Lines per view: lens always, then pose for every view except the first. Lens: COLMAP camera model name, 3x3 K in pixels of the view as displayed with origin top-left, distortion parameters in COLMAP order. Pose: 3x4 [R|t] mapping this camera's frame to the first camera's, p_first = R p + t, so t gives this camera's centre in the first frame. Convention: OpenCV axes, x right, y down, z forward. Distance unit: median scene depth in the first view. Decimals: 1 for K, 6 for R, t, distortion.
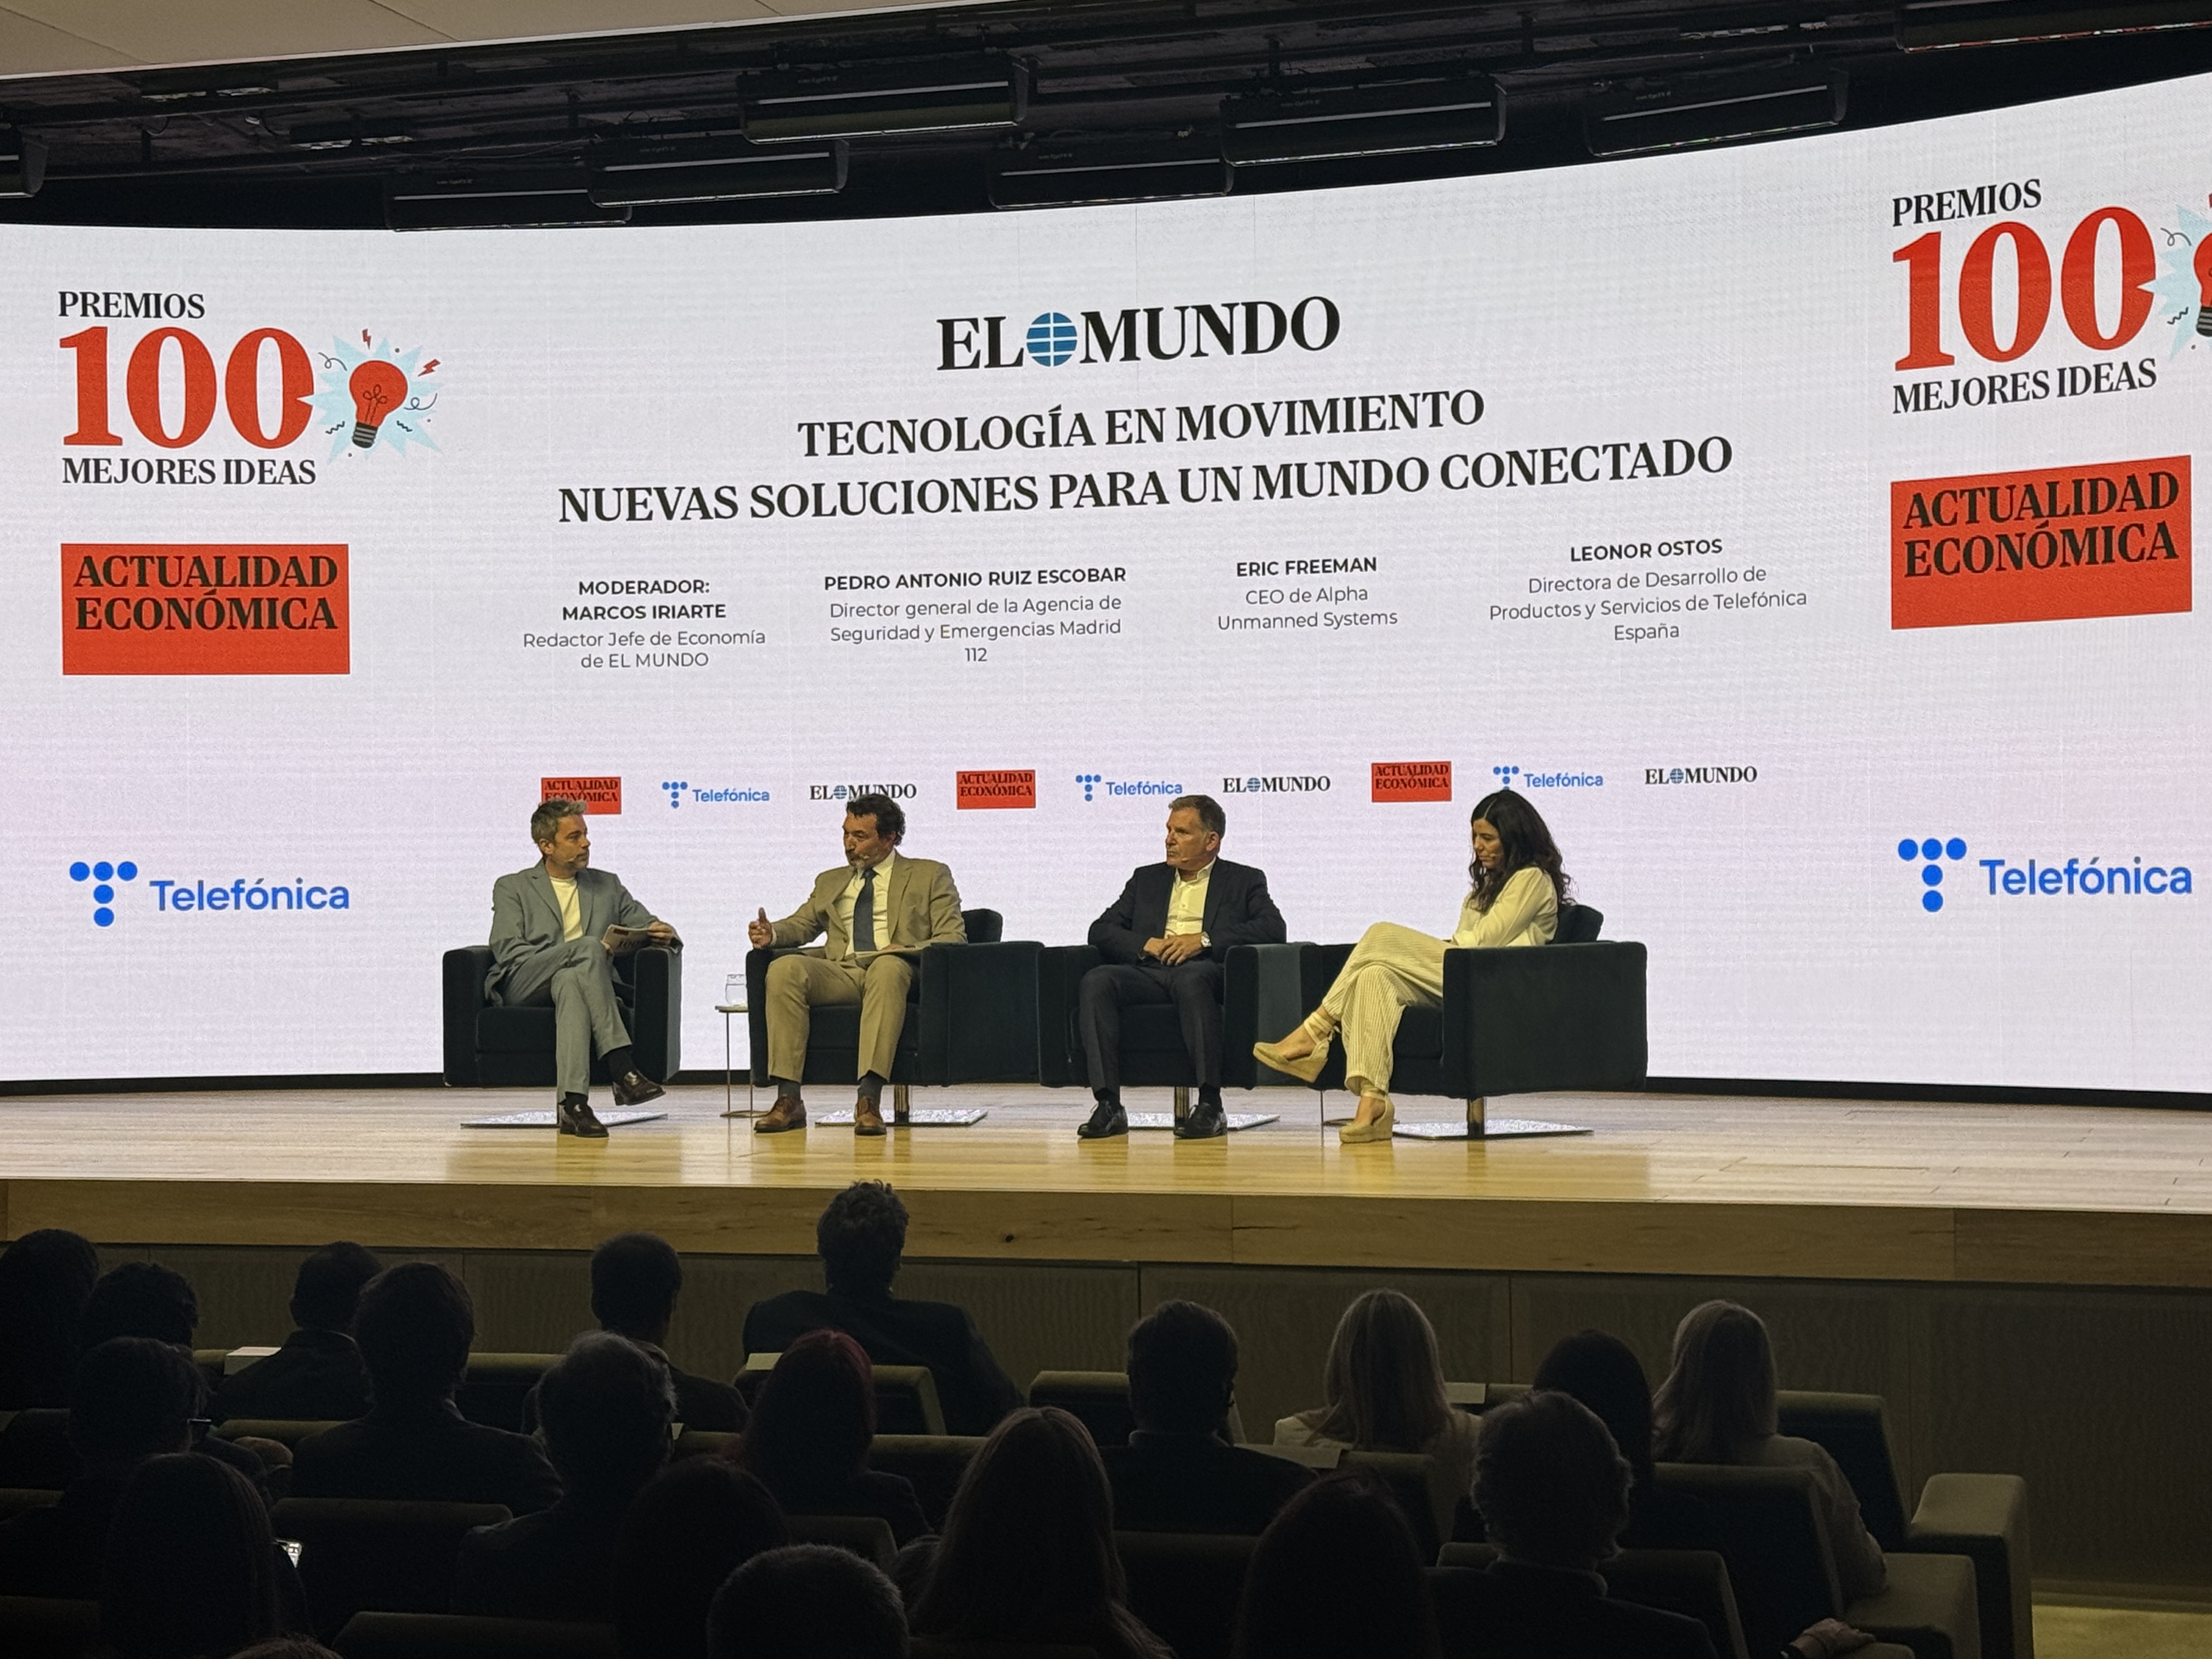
lens RADIAL K [[3903.8, 0, 1106.0], [0, 3903.8, 829.5], [0, 0, 1]] dist [0.183704, 0.047276]
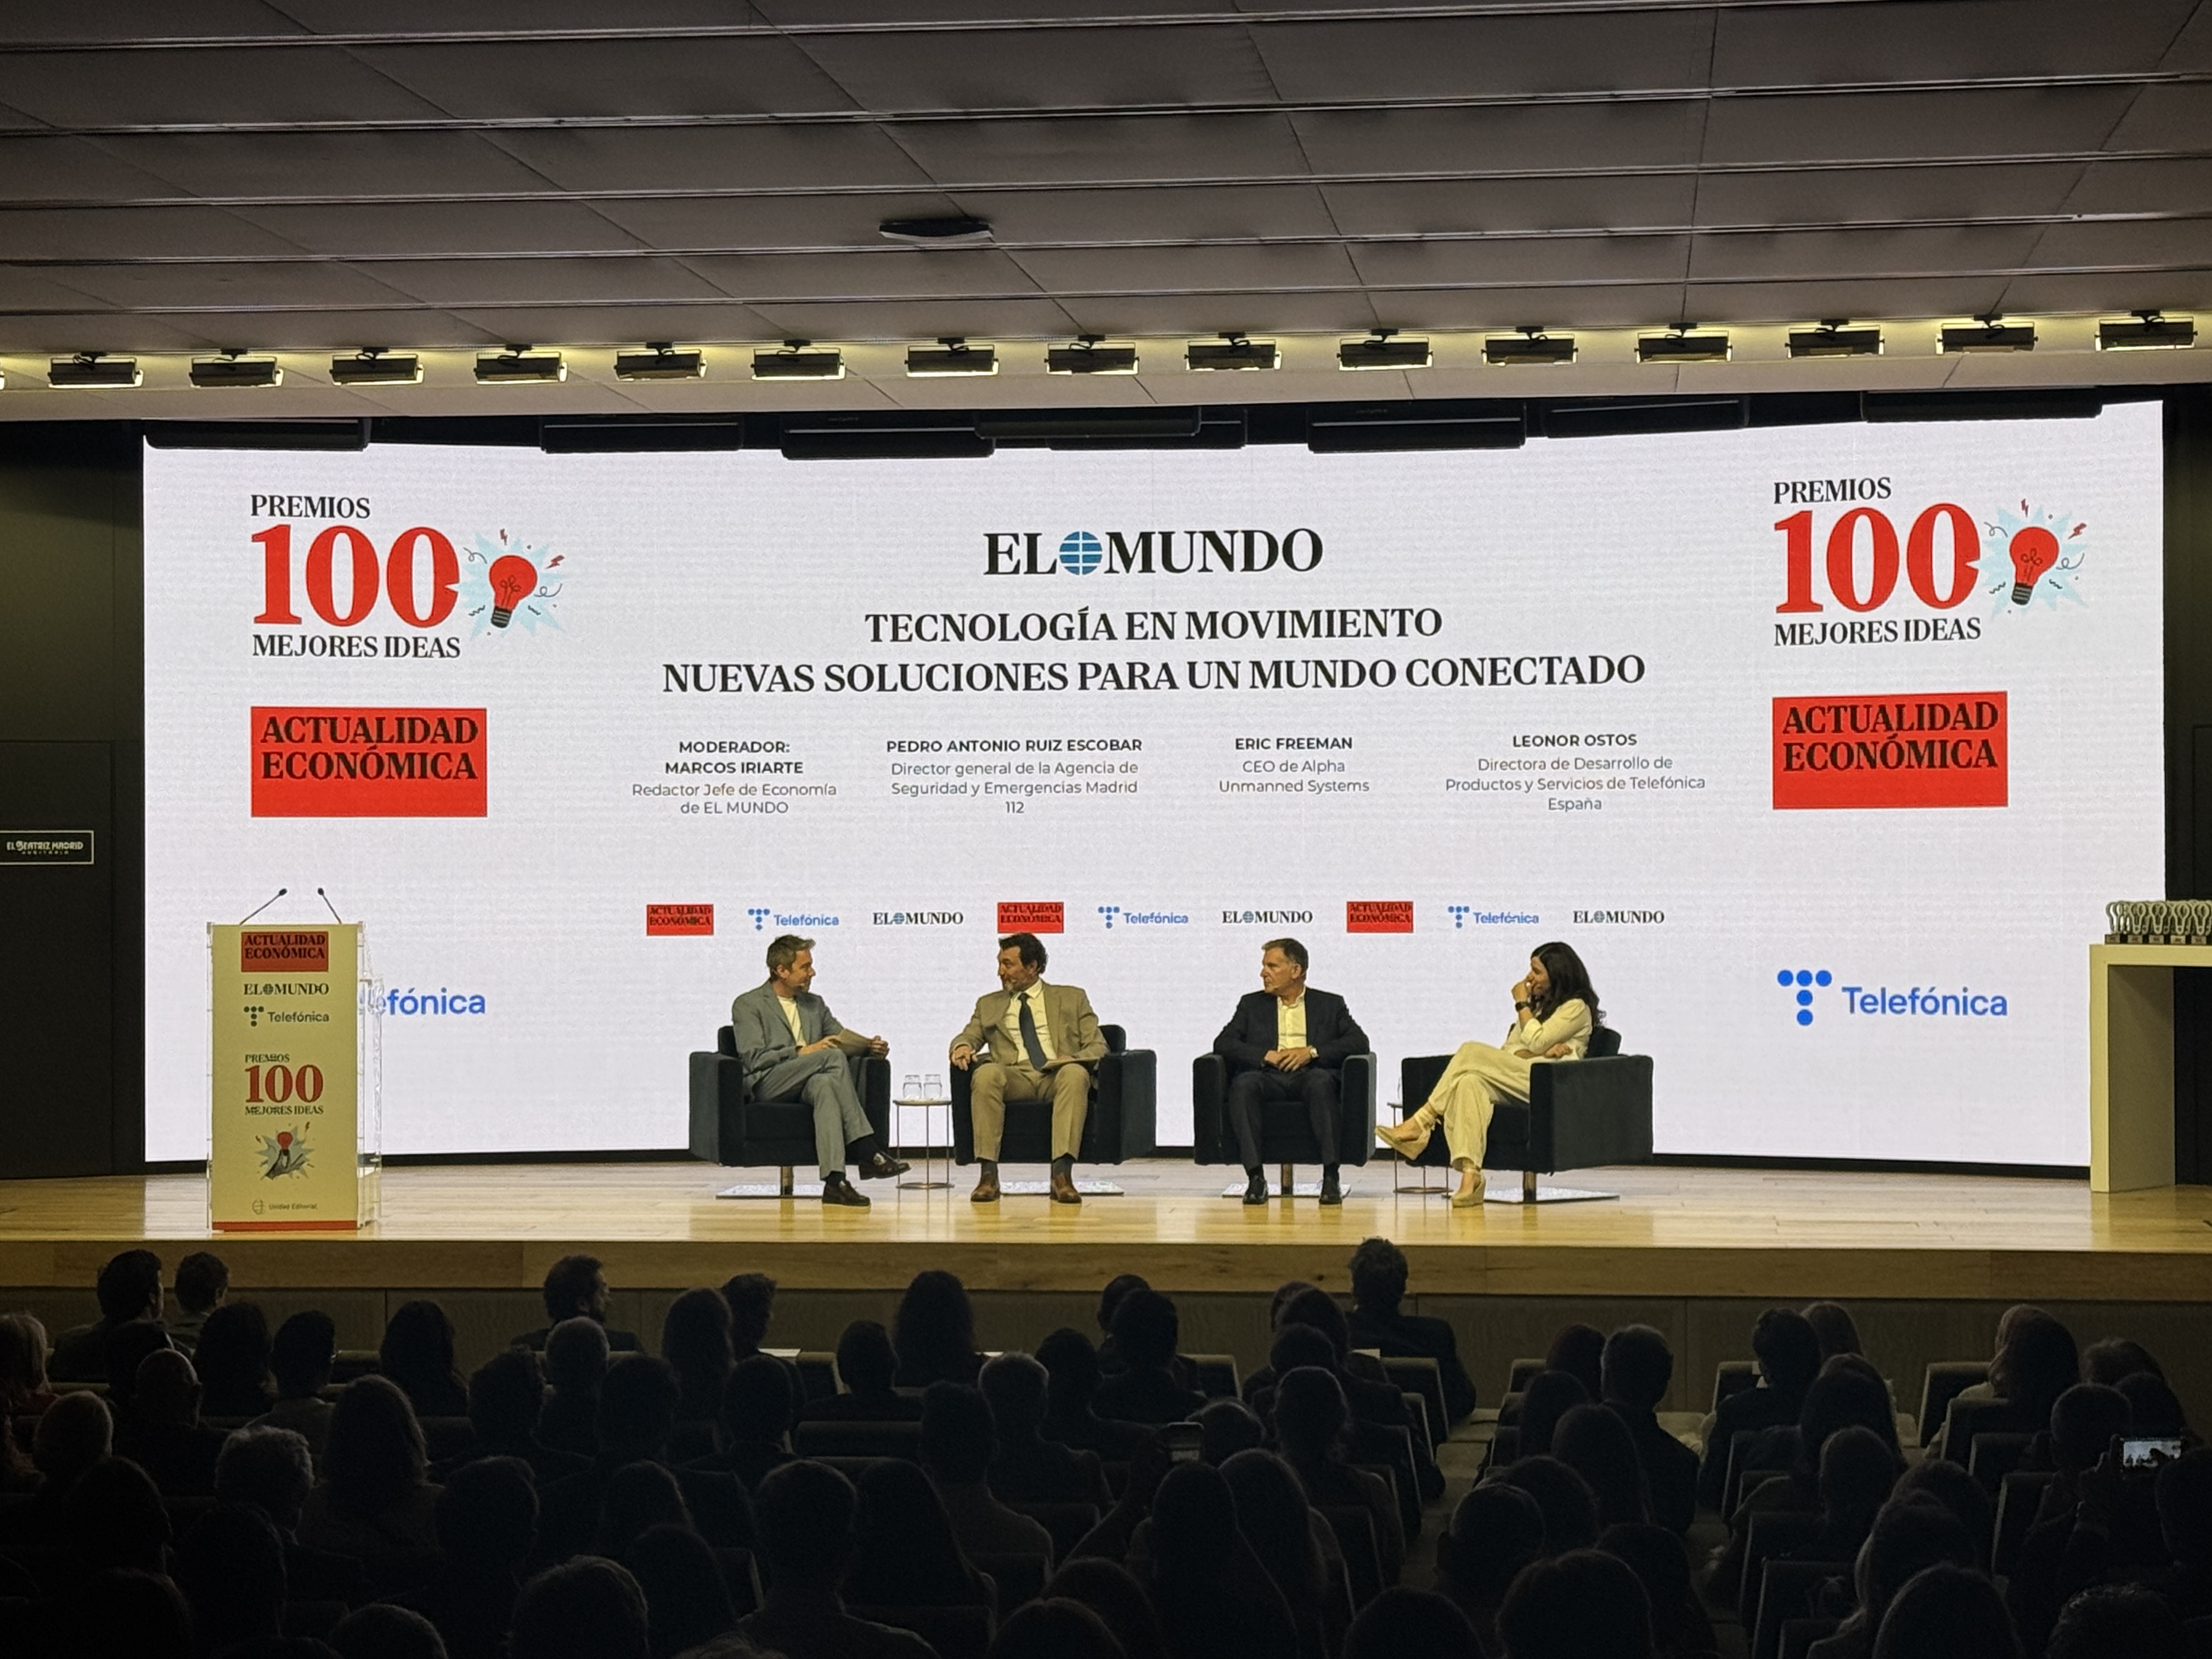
lens RADIAL K [[4484.3, 0, 1106.0], [0, 4484.3, 829.5], [0, 0, 1]] dist [0.210318, -0.051296]
pose [[0.979942, 0.008952, 0.199084, -0.319870], [-0.008990, 0.999959, -0.000716, -0.041533], [-0.199082, -0.001088, 0.979982, -0.431193]]
